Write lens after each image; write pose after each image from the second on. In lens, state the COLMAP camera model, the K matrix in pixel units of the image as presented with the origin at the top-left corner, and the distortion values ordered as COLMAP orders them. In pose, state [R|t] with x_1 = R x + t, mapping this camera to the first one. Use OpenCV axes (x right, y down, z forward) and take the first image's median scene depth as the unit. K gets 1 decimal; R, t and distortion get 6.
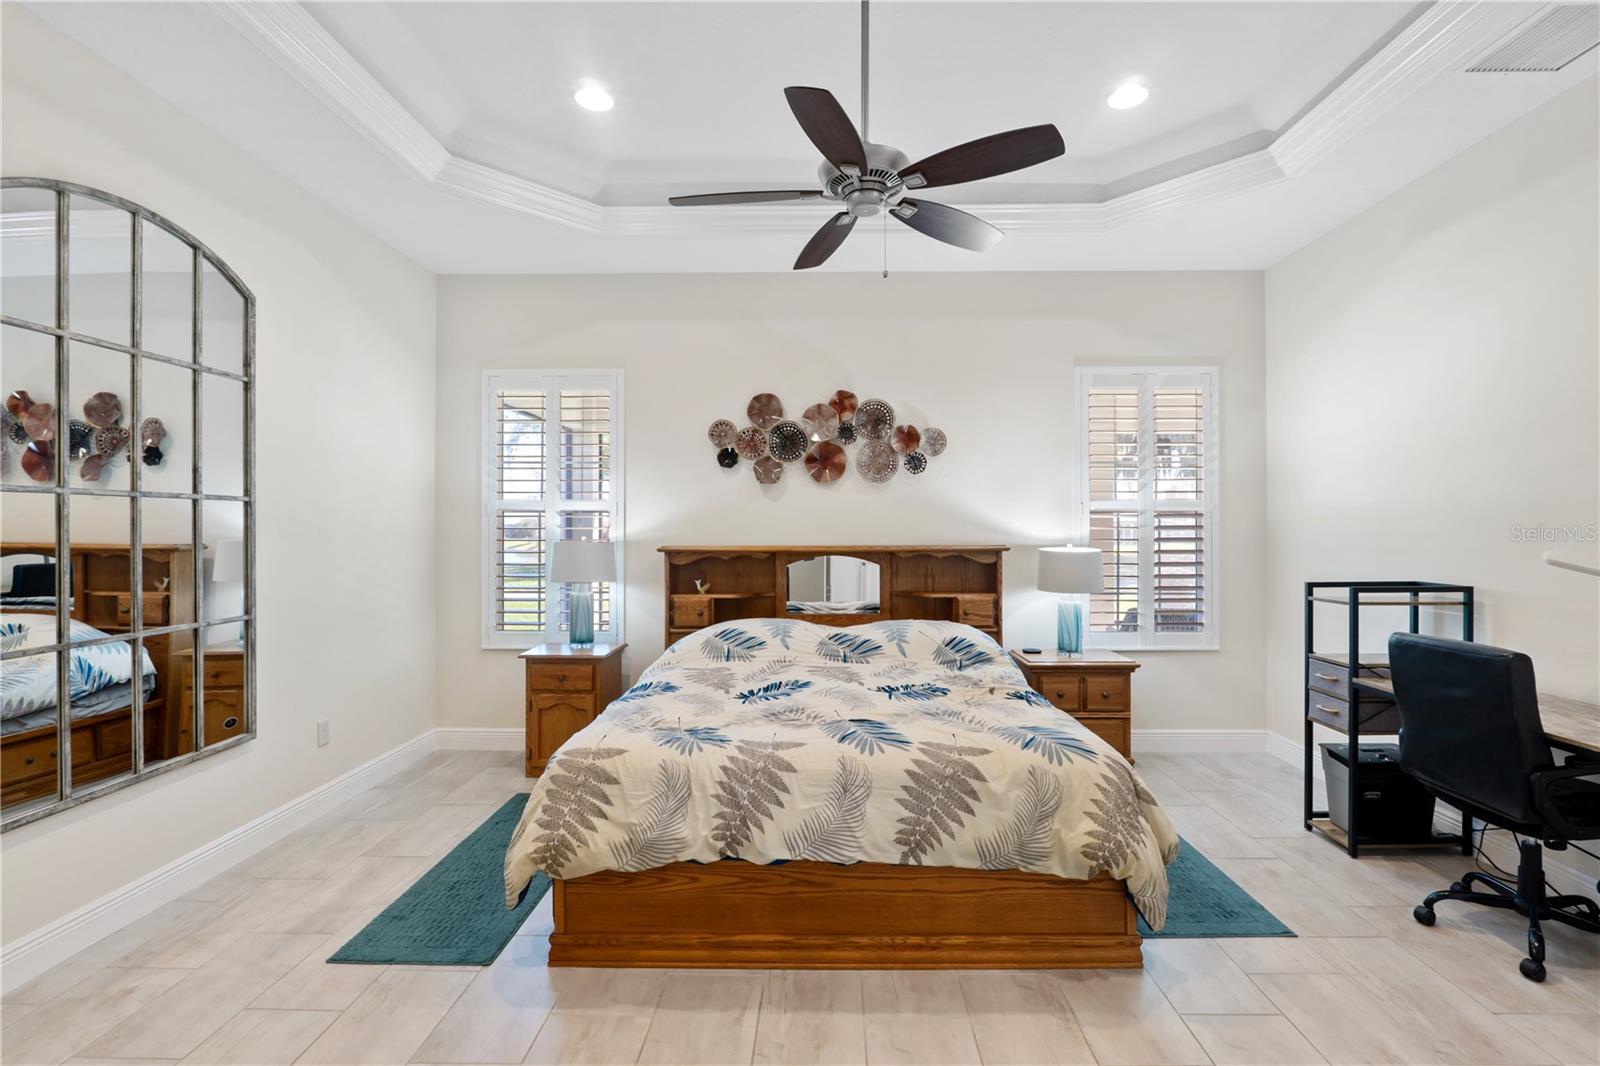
lens RADIAL K [[721.6, 0, 800.0], [0, 721.6, 533.0], [0, 0, 1]] dist [-0.007202, 0.000324]
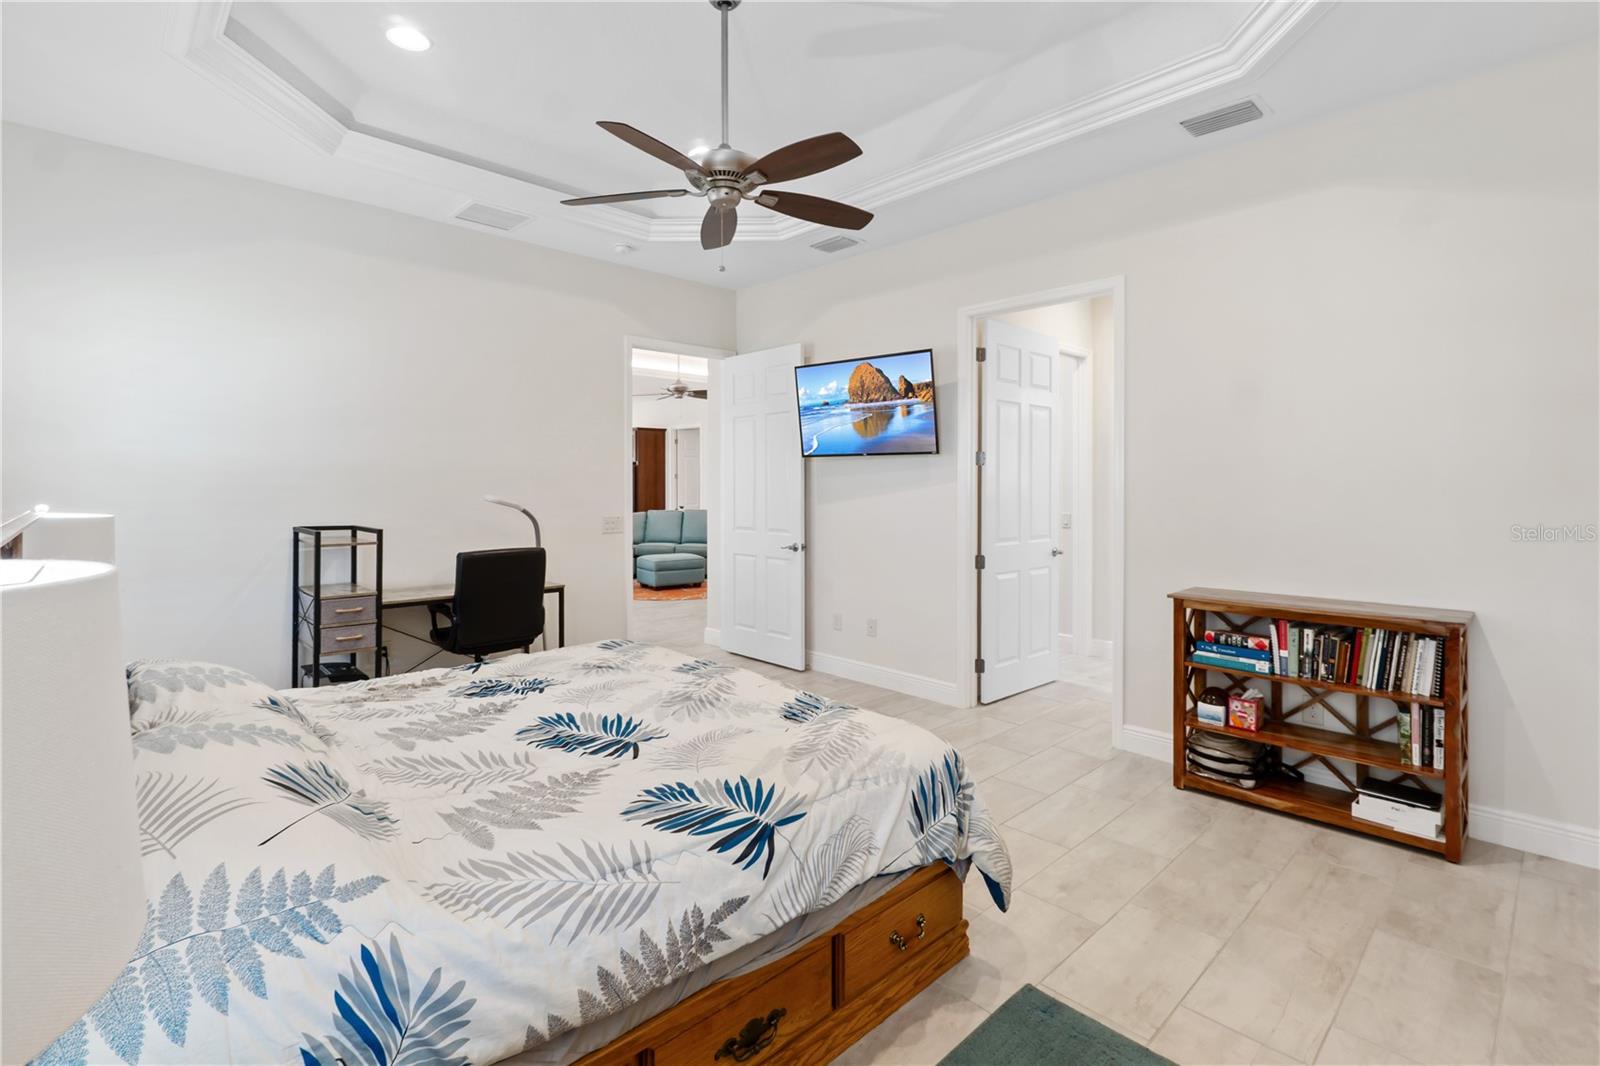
lens RADIAL K [[738.3, 0, 803.9], [0, 738.3, 510.1], [0, 0, 1]] dist [-0.009382, 0.000261]
pose [[-0.710789, -0.022222, 0.703054, -0.445077], [-0.001478, 0.999546, 0.030099, 0.001649], [-0.703403, 0.020355, -0.710499, 0.945708]]
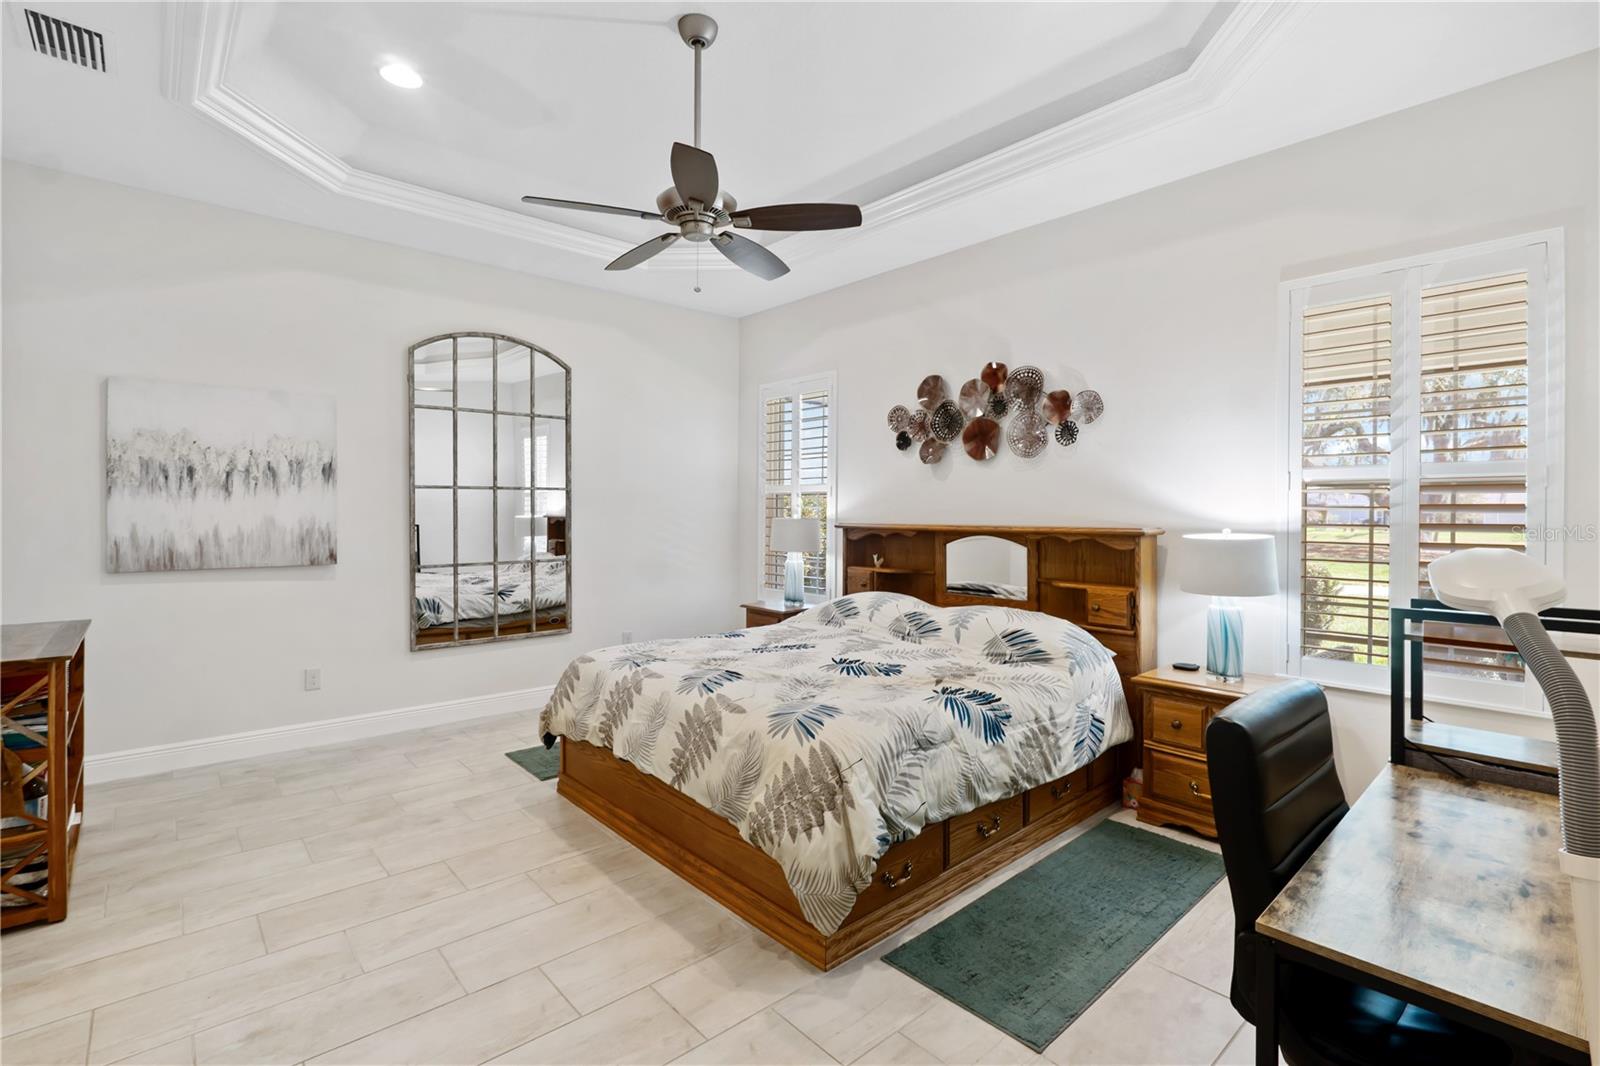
lens RADIAL K [[726.0, 0, 804.6], [0, 726.0, 515.7], [0, 0, 1]] dist [-0.001383, 0.000079]
pose [[0.687337, 0.010236, -0.726266, 0.588713], [-0.007807, 0.999947, 0.006705, -0.000123], [0.726296, 0.001062, 0.687381, 0.166398]]
